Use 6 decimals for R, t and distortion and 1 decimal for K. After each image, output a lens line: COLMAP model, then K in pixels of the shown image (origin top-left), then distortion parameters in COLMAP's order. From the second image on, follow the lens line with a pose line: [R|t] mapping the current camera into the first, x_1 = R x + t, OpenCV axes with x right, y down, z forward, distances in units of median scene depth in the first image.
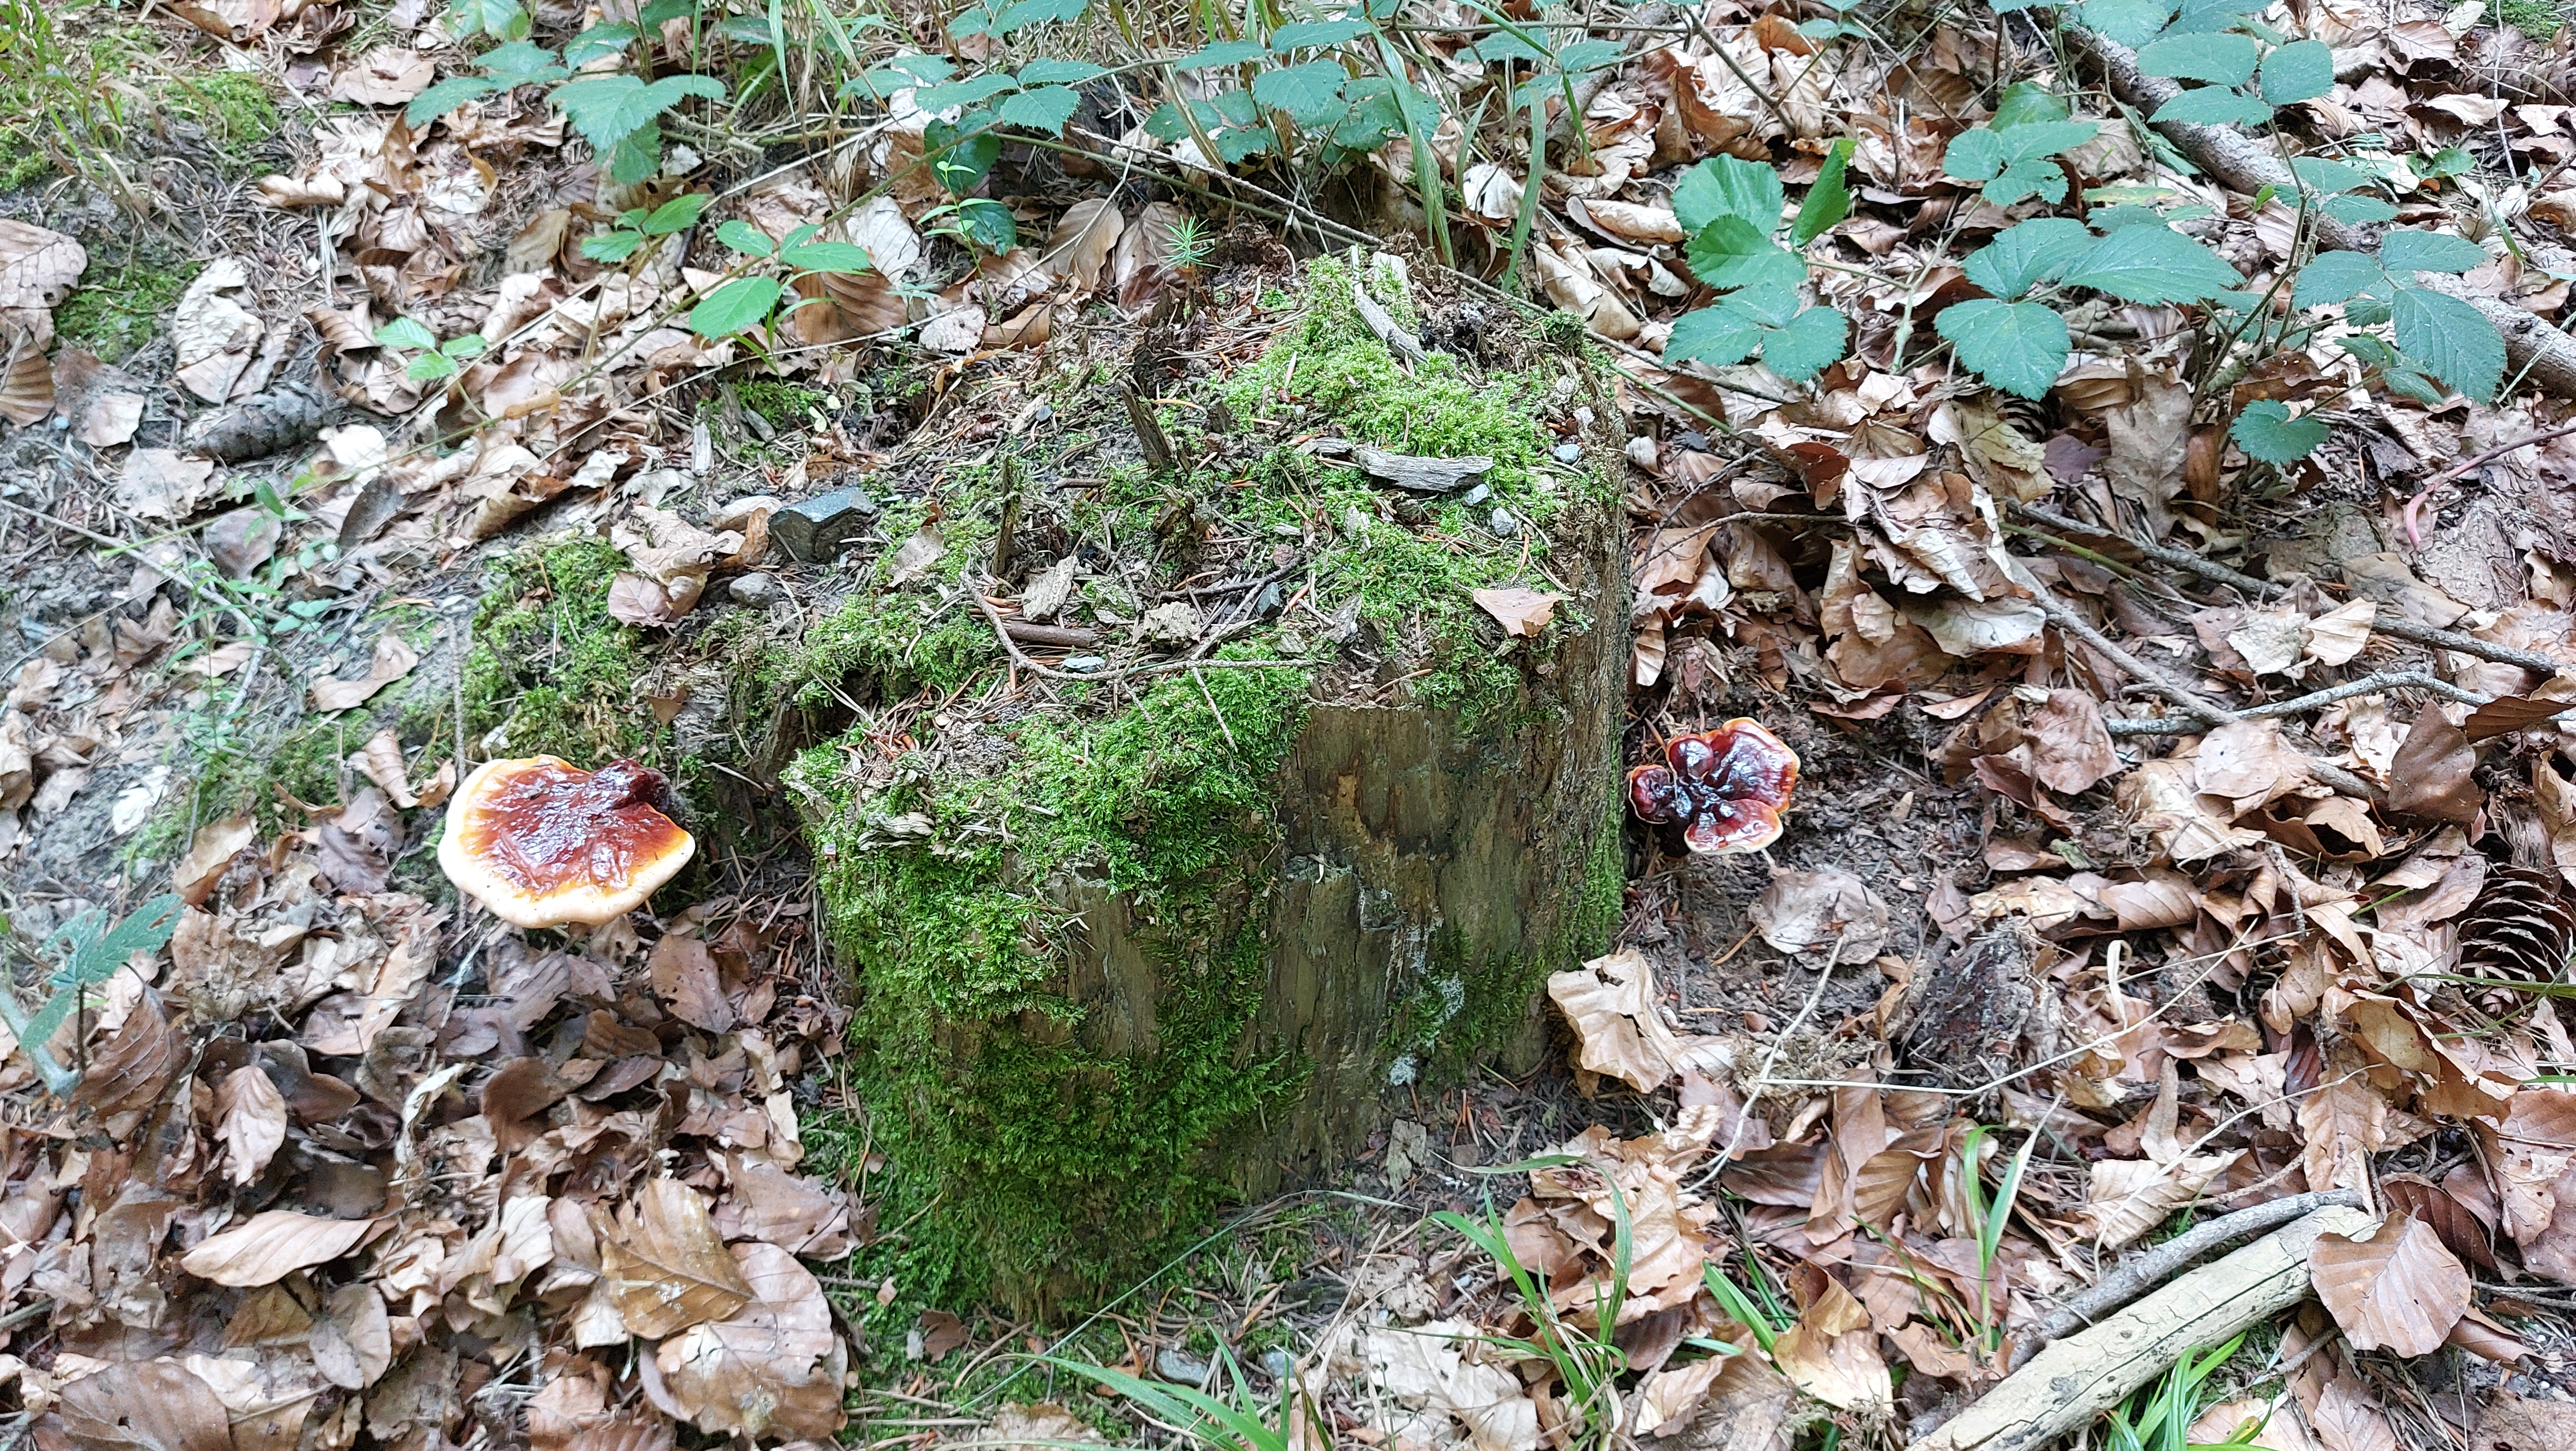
lens RADIAL K [[1859.1, 0, 1390.0], [0, 1859.1, 705.8], [0, 0, 1]] dist [0.011793, -0.061164]
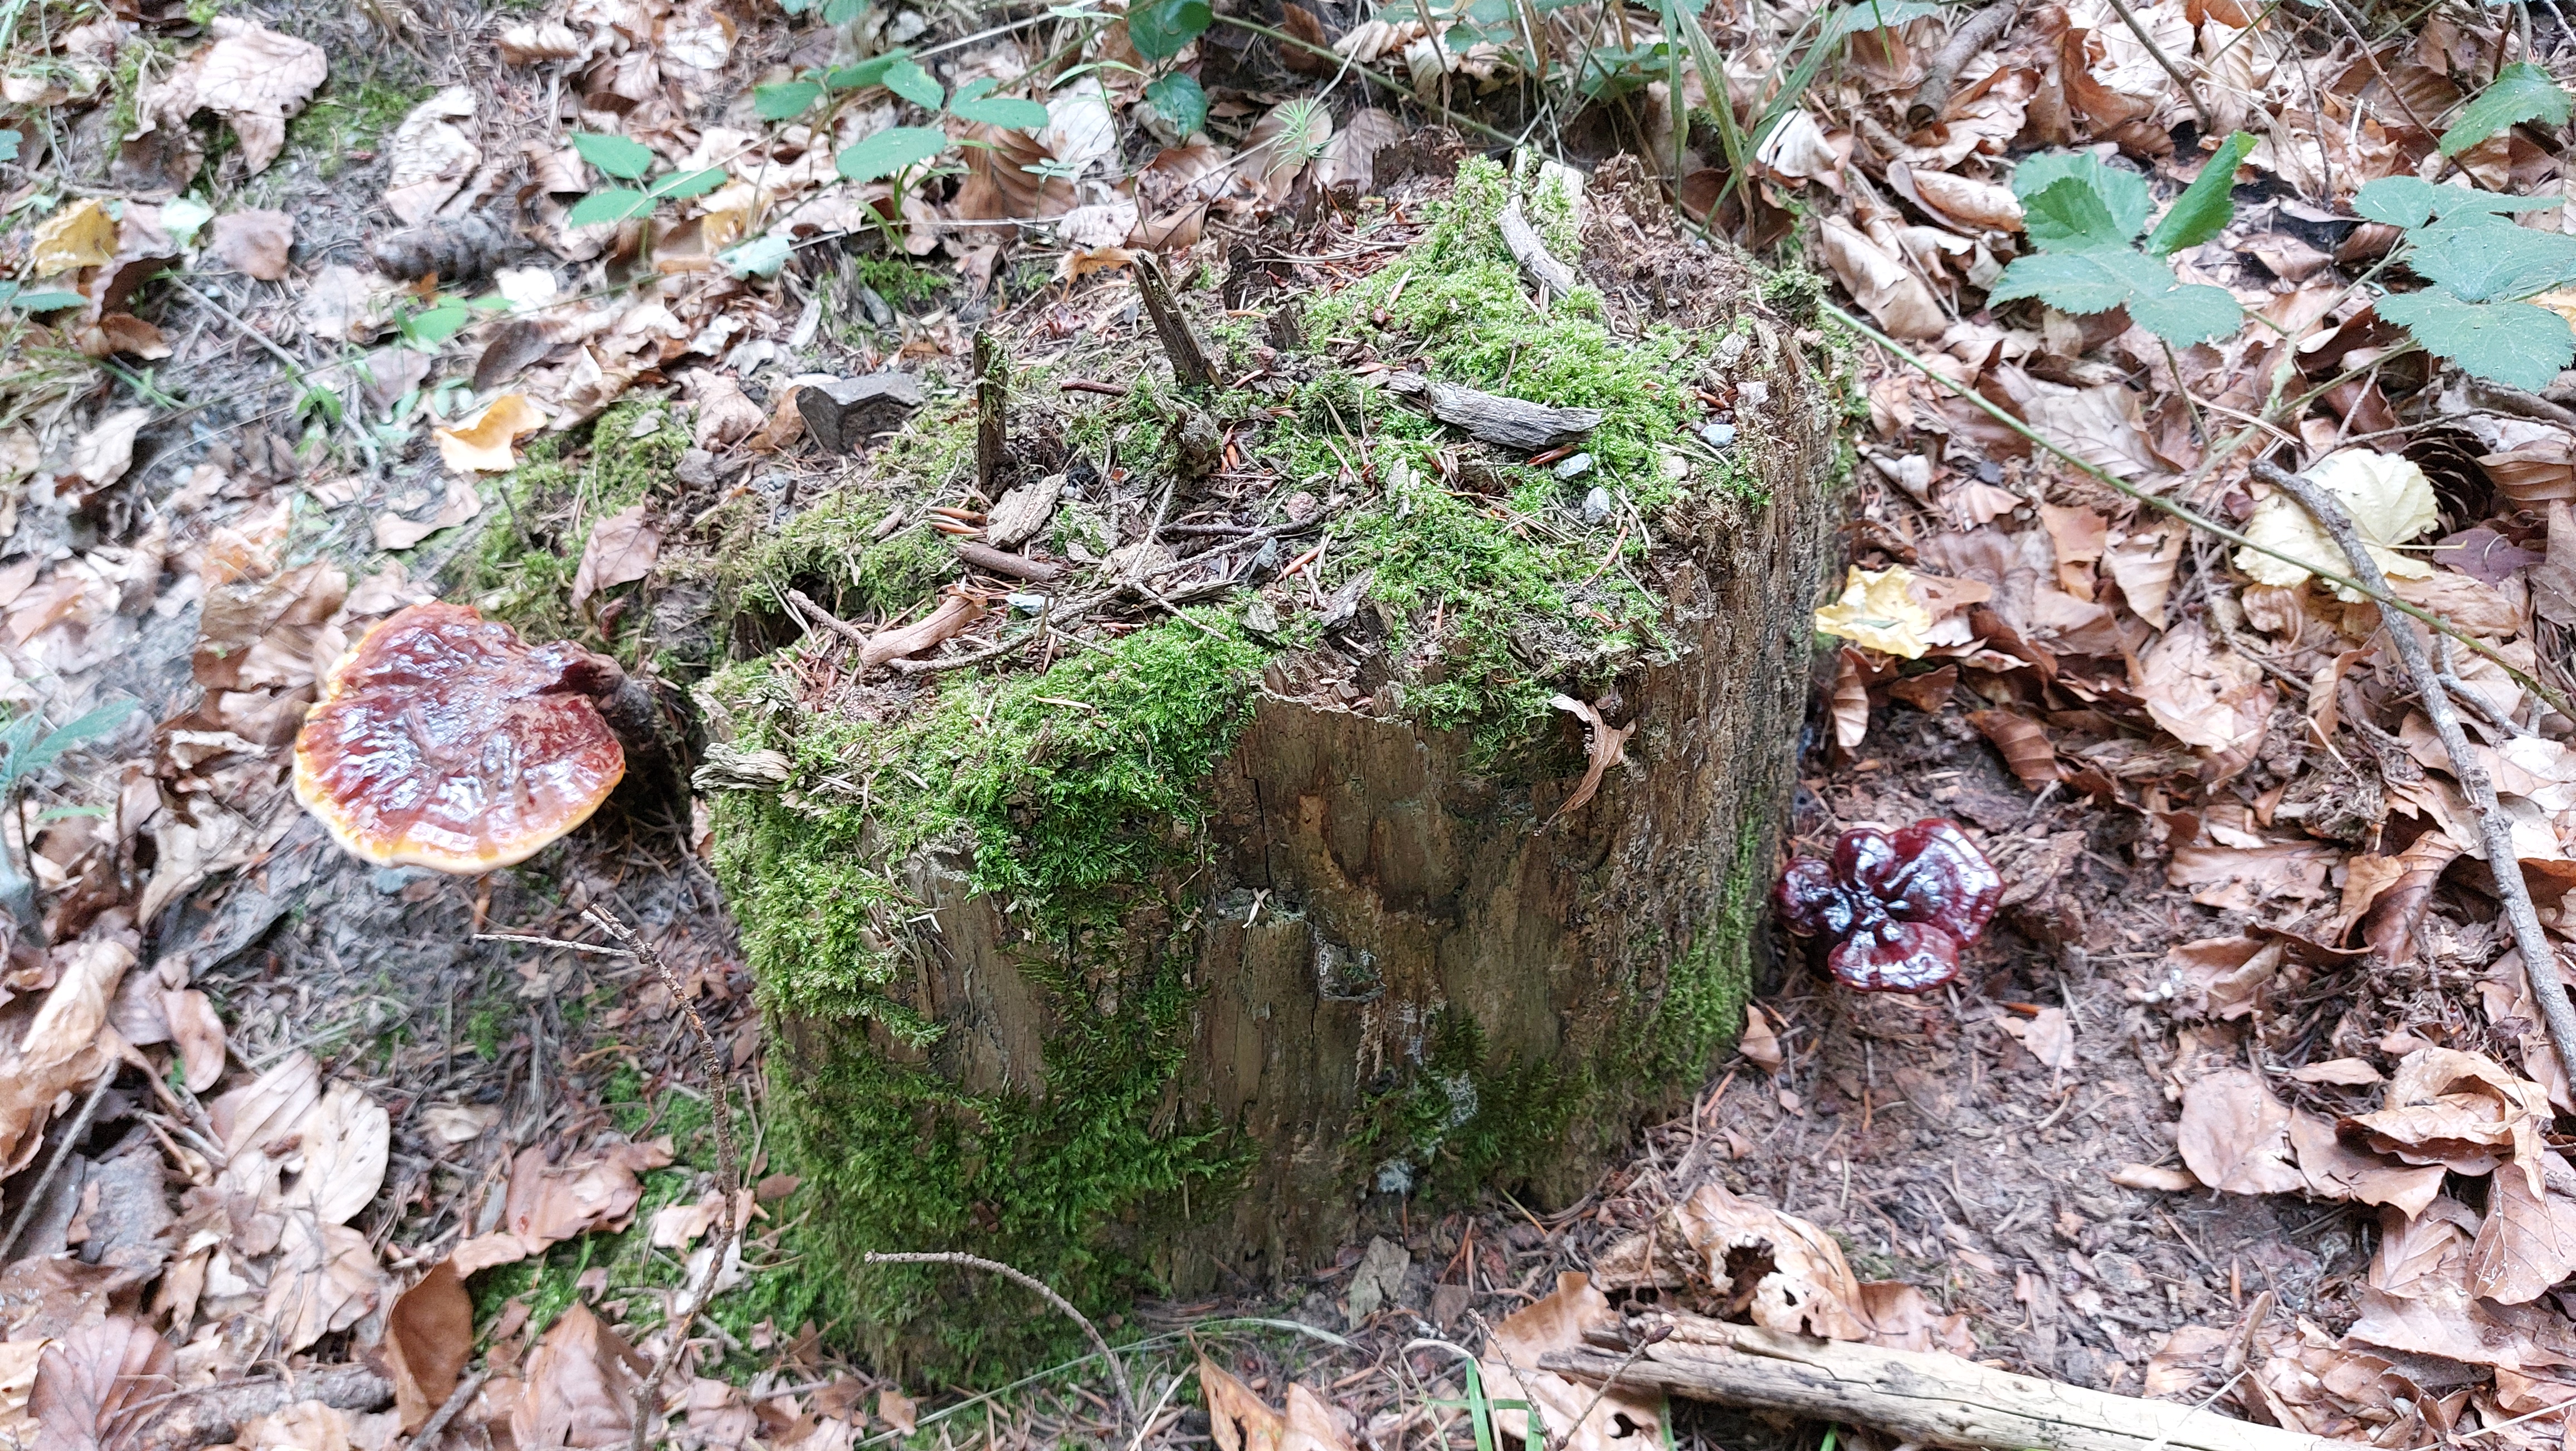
lens RADIAL K [[1855.1, 0, 1381.1], [0, 1855.1, 736.7], [0, 0, 1]] dist [0.001316, -0.017933]
pose [[0.963131, 0.162003, -0.214785, 0.146471], [-0.160370, 0.986737, 0.025130, -0.009531], [0.216008, 0.010241, 0.976338, 0.227547]]
